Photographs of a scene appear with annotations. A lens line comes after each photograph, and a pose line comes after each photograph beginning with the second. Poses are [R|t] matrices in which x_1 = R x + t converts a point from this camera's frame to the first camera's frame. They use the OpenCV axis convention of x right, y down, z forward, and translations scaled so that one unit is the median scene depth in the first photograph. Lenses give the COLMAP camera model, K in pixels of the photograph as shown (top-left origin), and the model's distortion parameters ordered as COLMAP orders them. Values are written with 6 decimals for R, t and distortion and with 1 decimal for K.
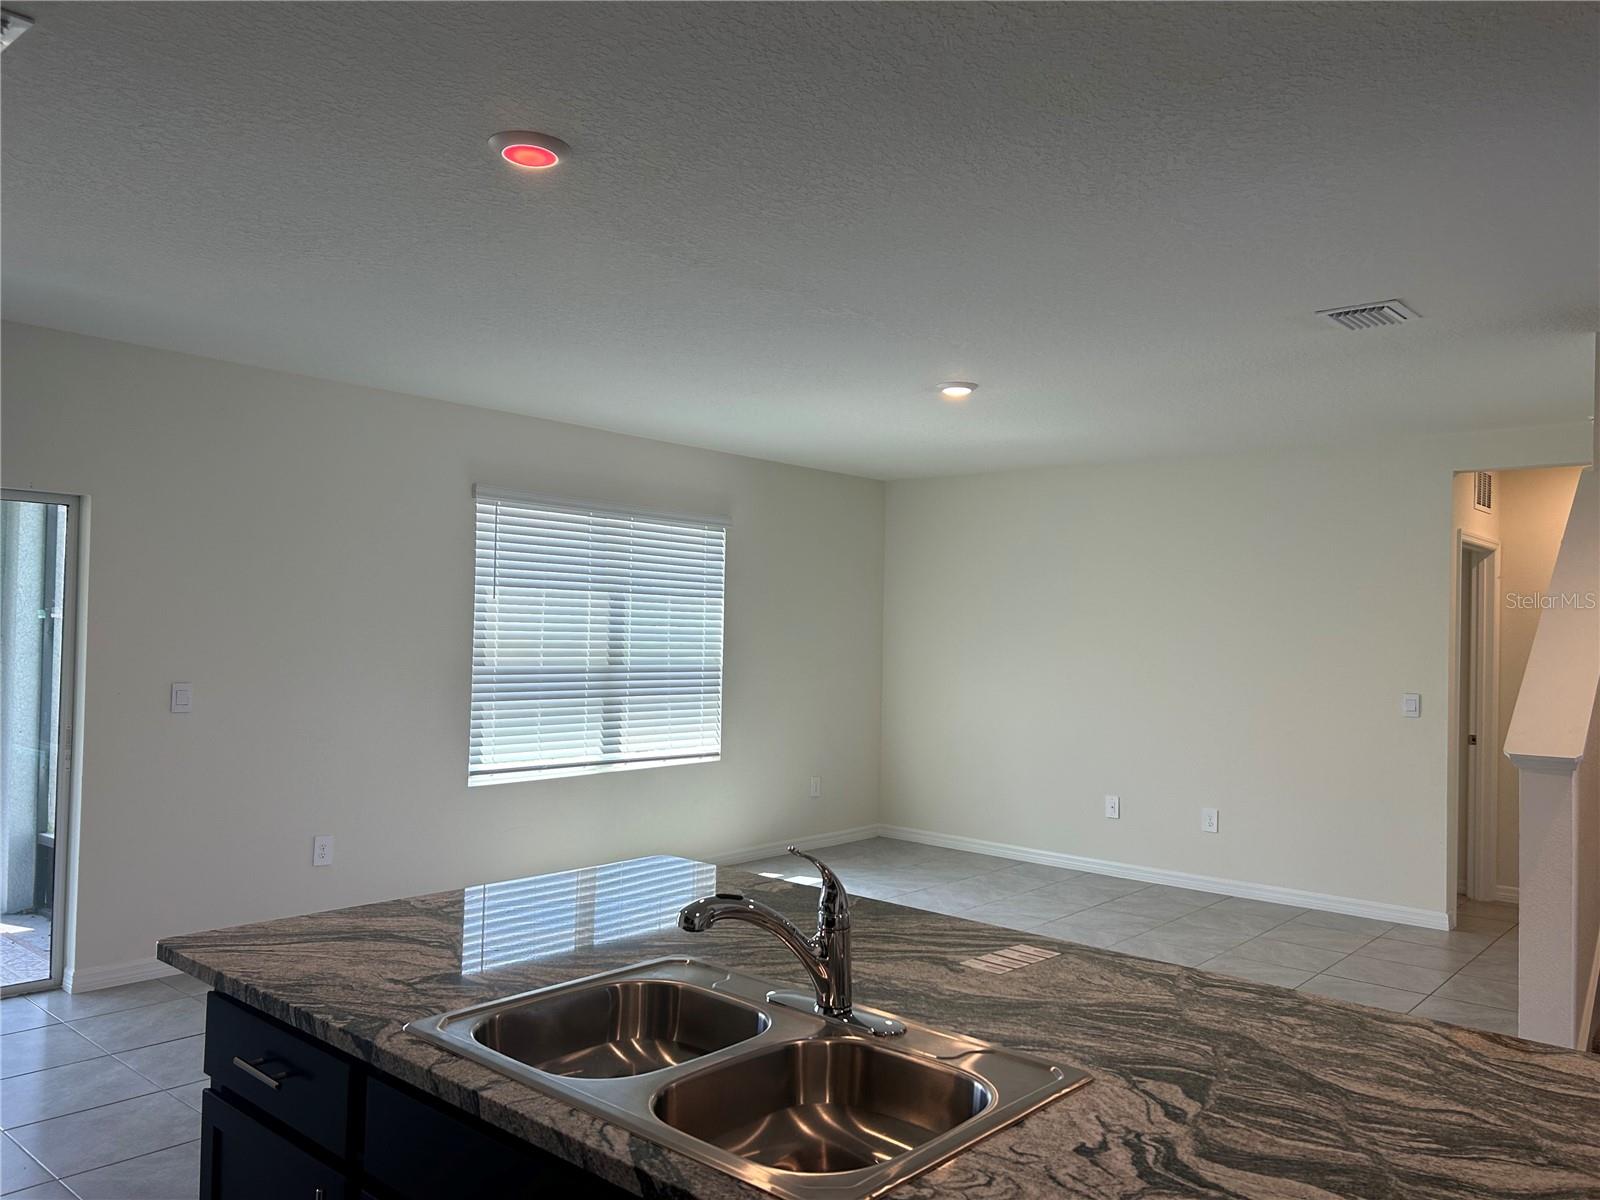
lens RADIAL K [[1192.1, 0, 804.0], [0, 1192.1, 615.9], [0, 0, 1]] dist [0.086684, -0.100609]
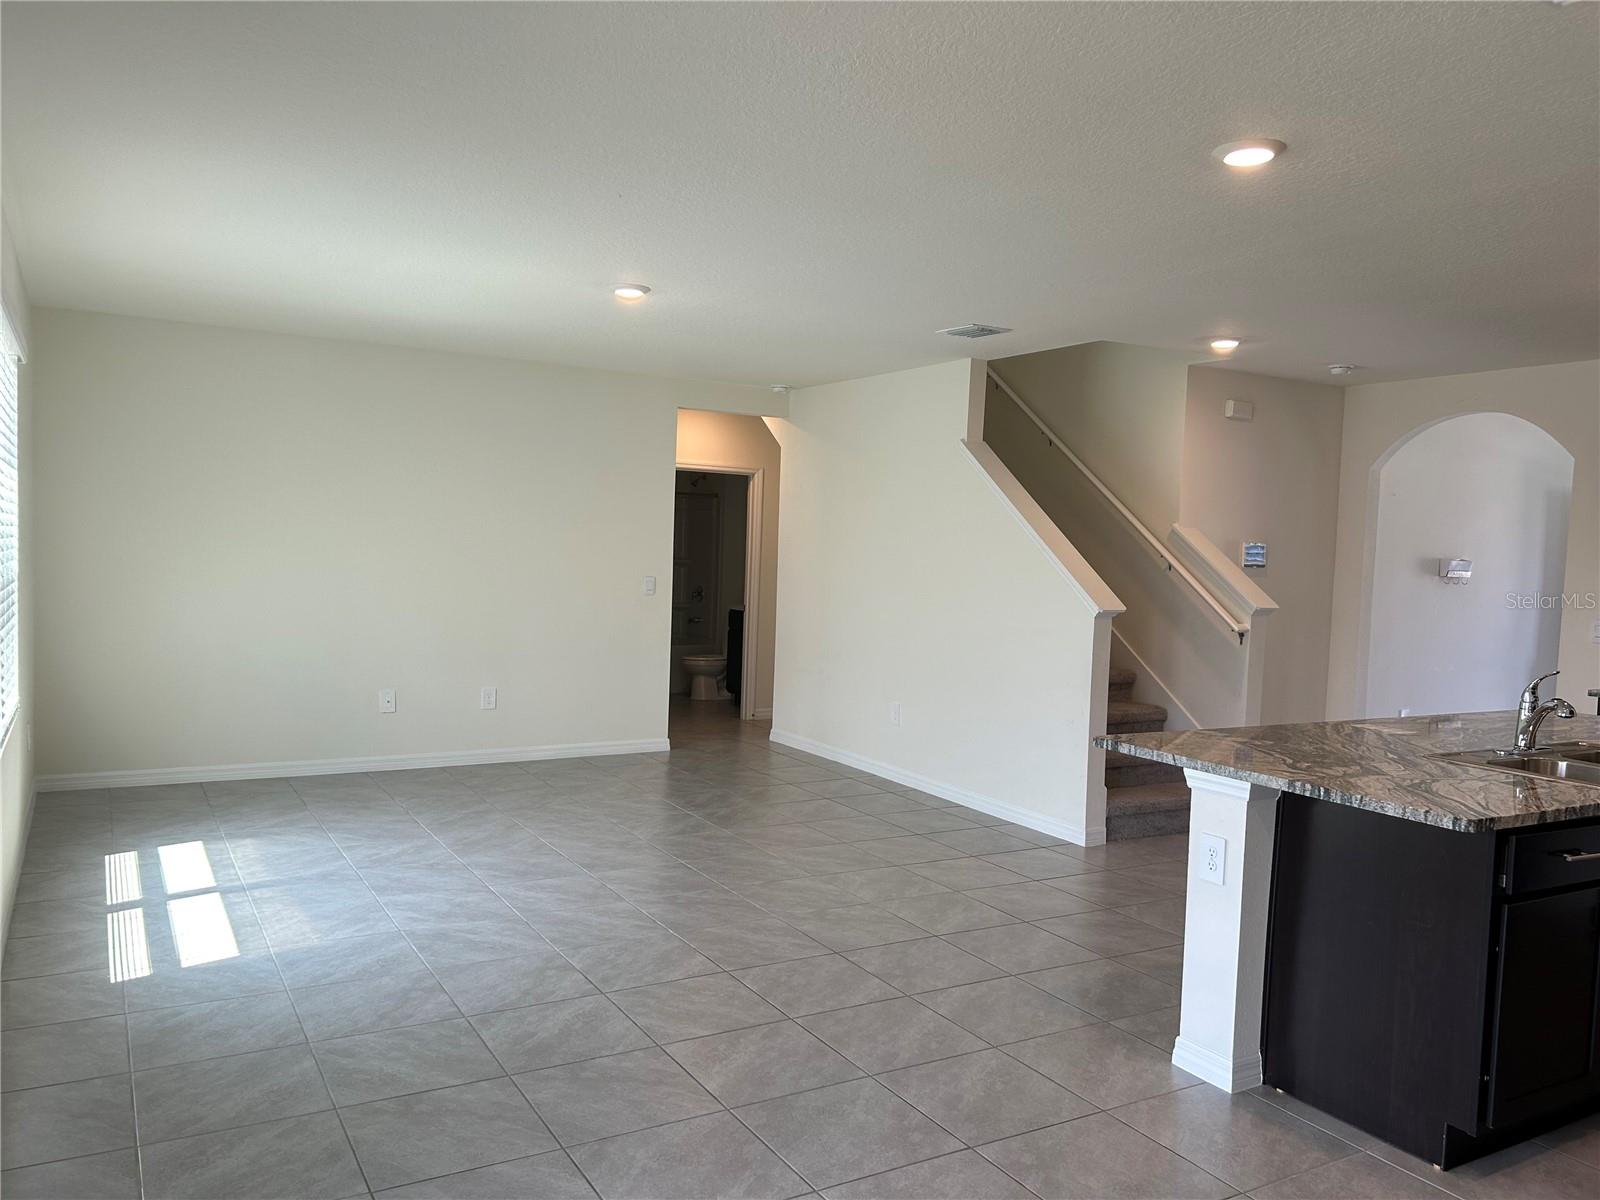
lens RADIAL K [[1214.7, 0, 789.8], [0, 1214.7, 604.6], [0, 0, 1]] dist [0.070446, -0.077388]
pose [[0.327869, -0.059167, 0.942869, -0.940965], [-0.035996, 0.996530, 0.075051, -0.009985], [-0.944037, -0.058546, 0.324601, 0.615145]]
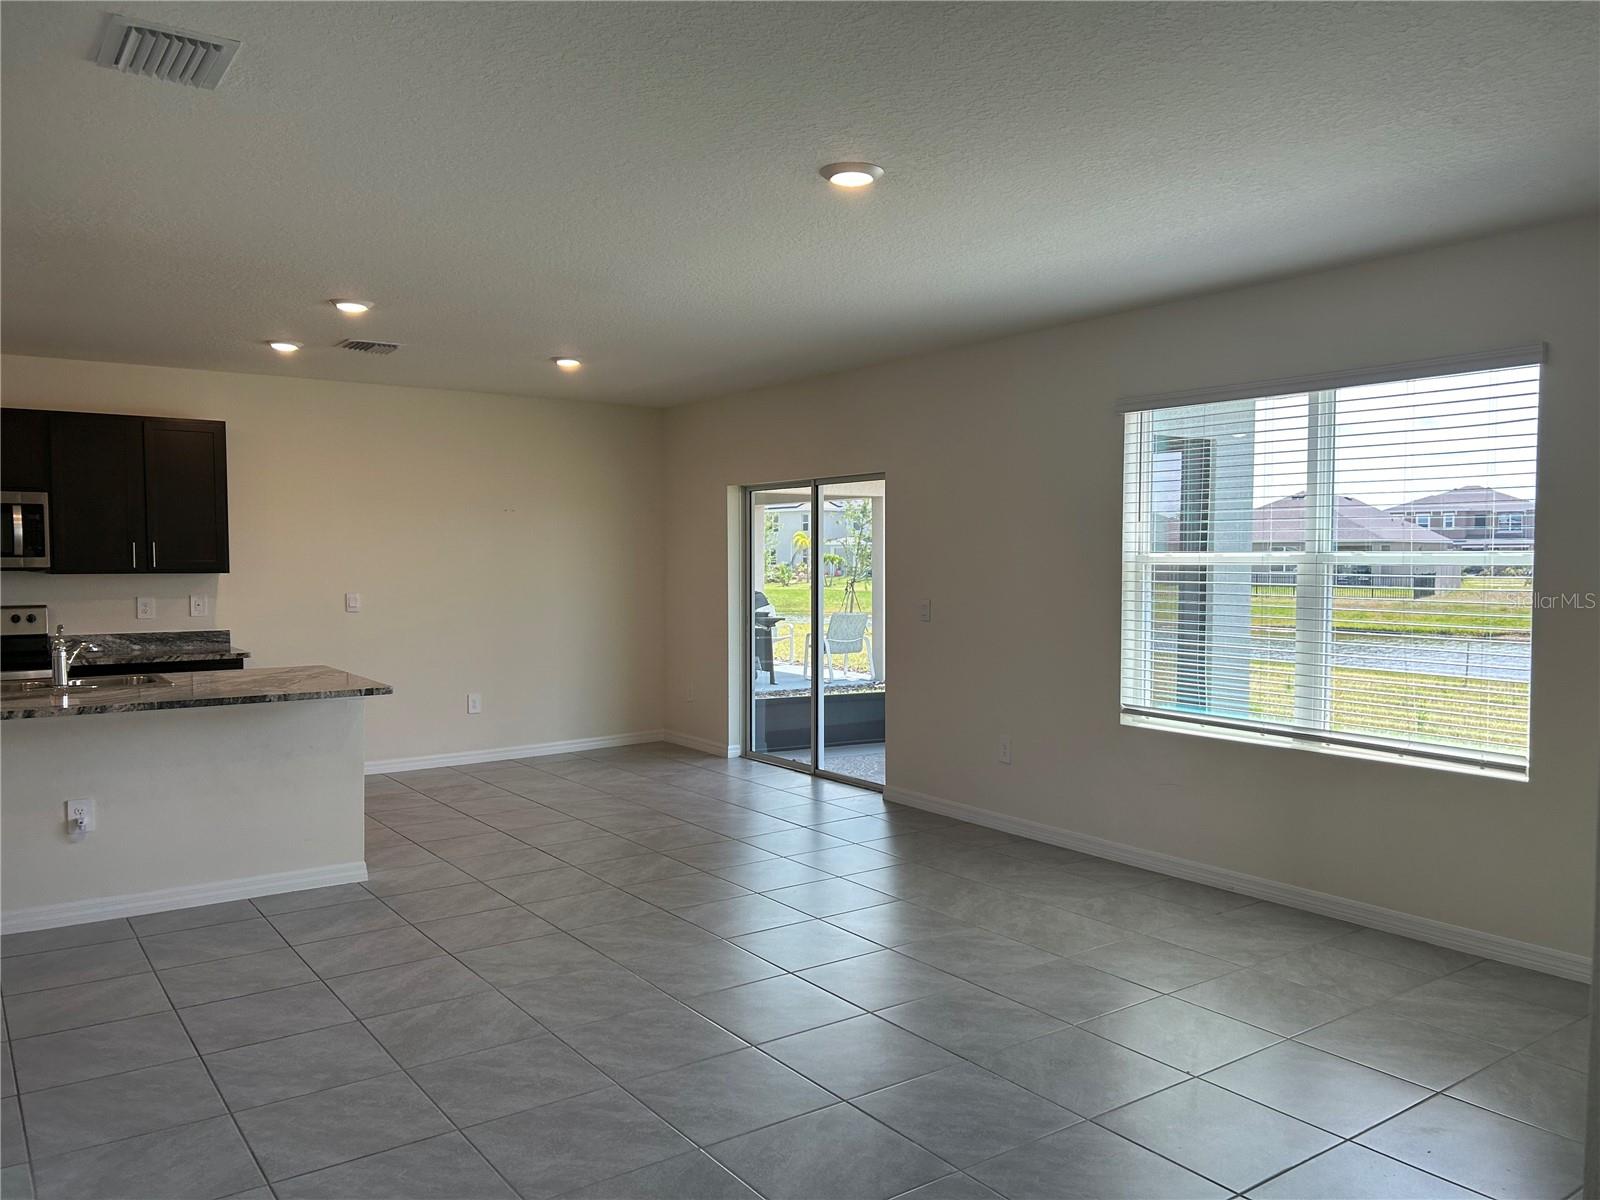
lens RADIAL K [[1201.4, 0, 797.3], [0, 1201.4, 617.2], [0, 0, 1]] dist [0.018878, 0.005275]
pose [[-0.236950, 0.027827, -0.971123, 0.913824], [0.006397, 0.999613, 0.027083, 0.044558], [0.971501, 0.000205, -0.237036, 1.315693]]
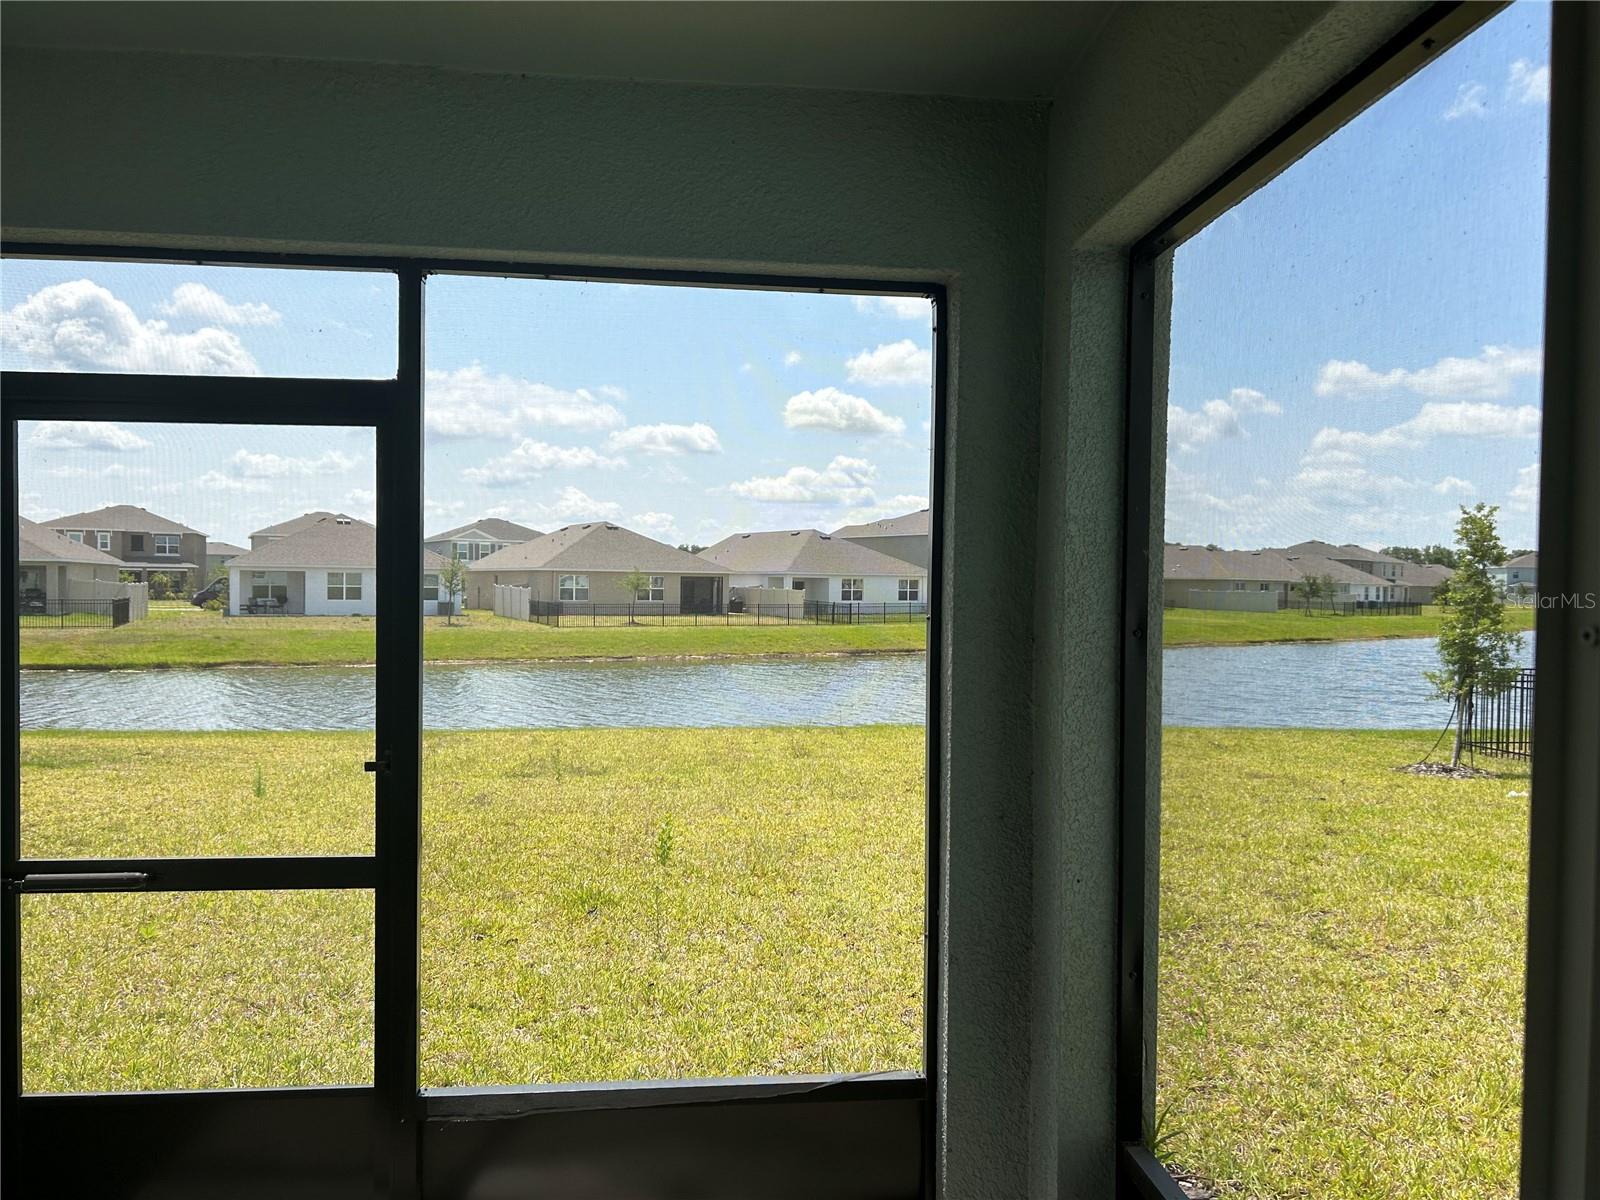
lens RADIAL K [[1205.5, 0, 794.7], [0, 1205.5, 608.1], [0, 0, 1]] dist [0.080711, -0.095373]
pose [[0.712712, 0.000080, -0.701457, -0.636094], [0.010551, 0.999886, 0.010834, 0.000990], [0.701377, -0.015122, 0.712630, 0.955133]]
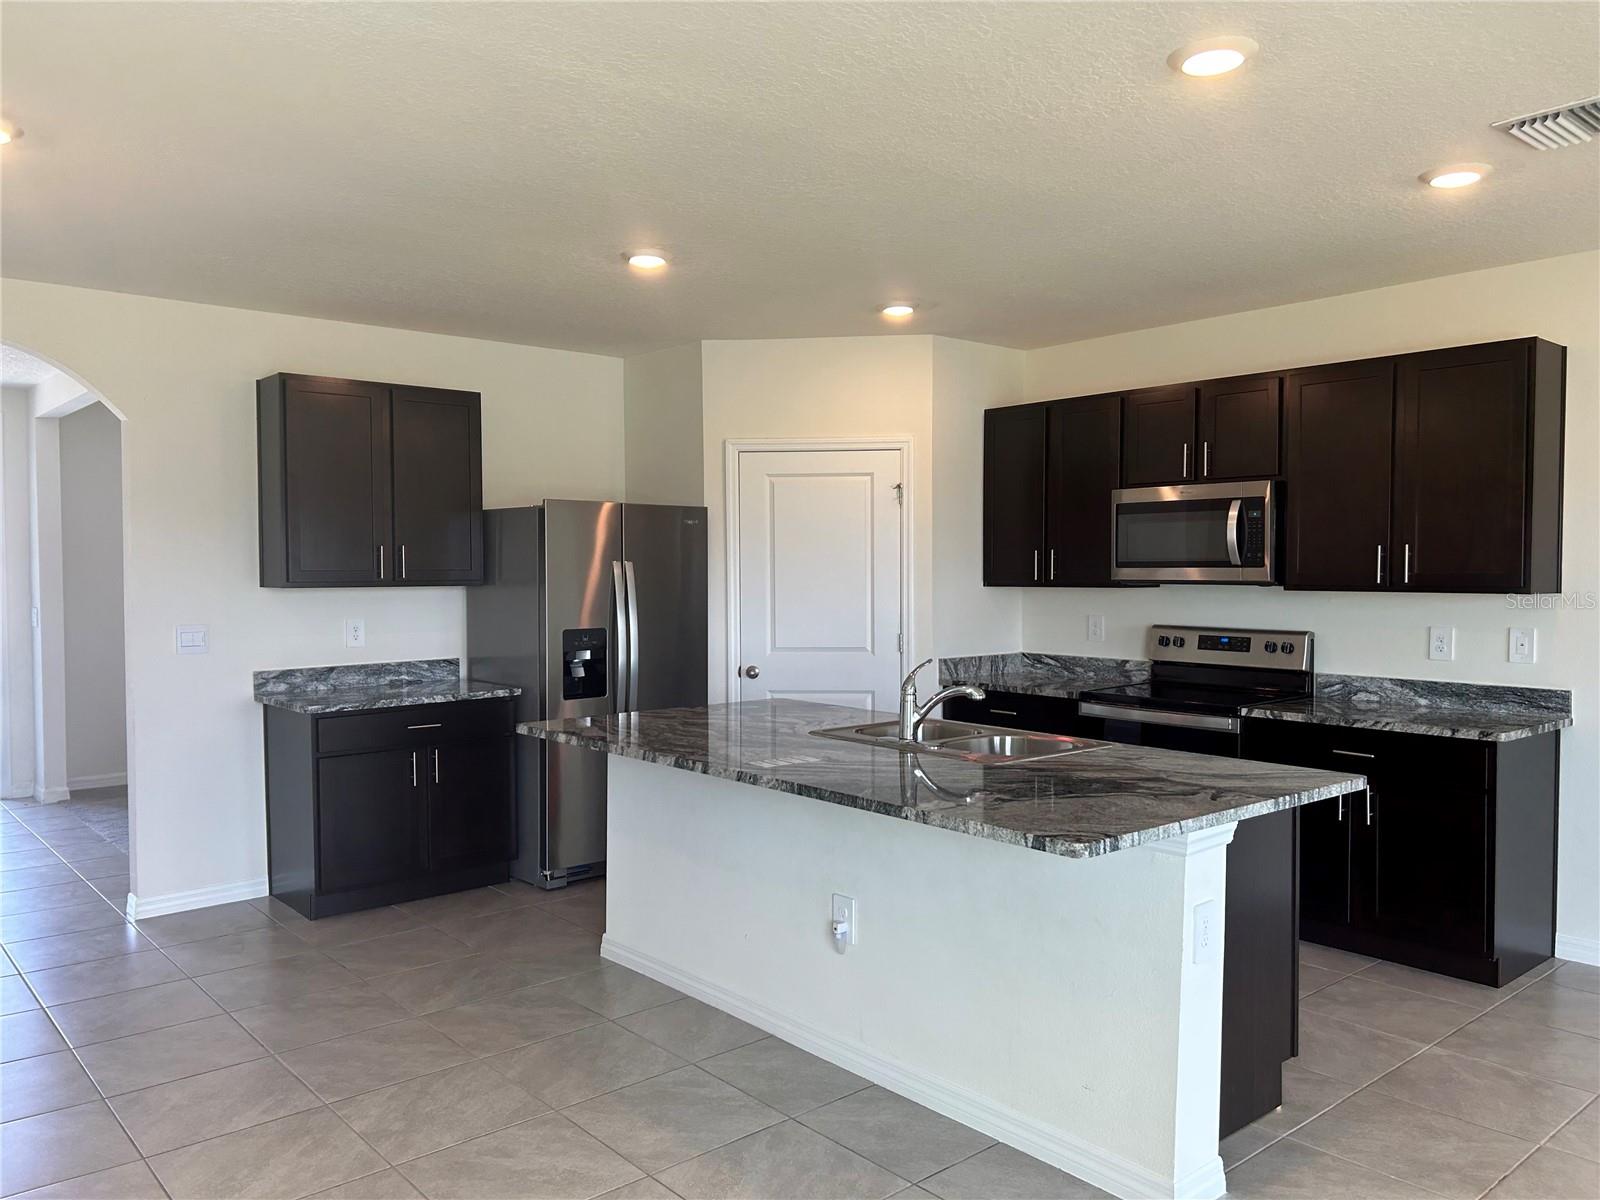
lens RADIAL K [[1205.5, 0, 794.7], [0, 1205.5, 608.1], [0, 0, 1]] dist [0.080711, -0.095373]
pose [[-0.989219, -0.024833, 0.144326, -0.029090], [-0.020770, 0.999346, 0.029591, 0.019139], [-0.144966, 0.026274, -0.989088, 1.234401]]
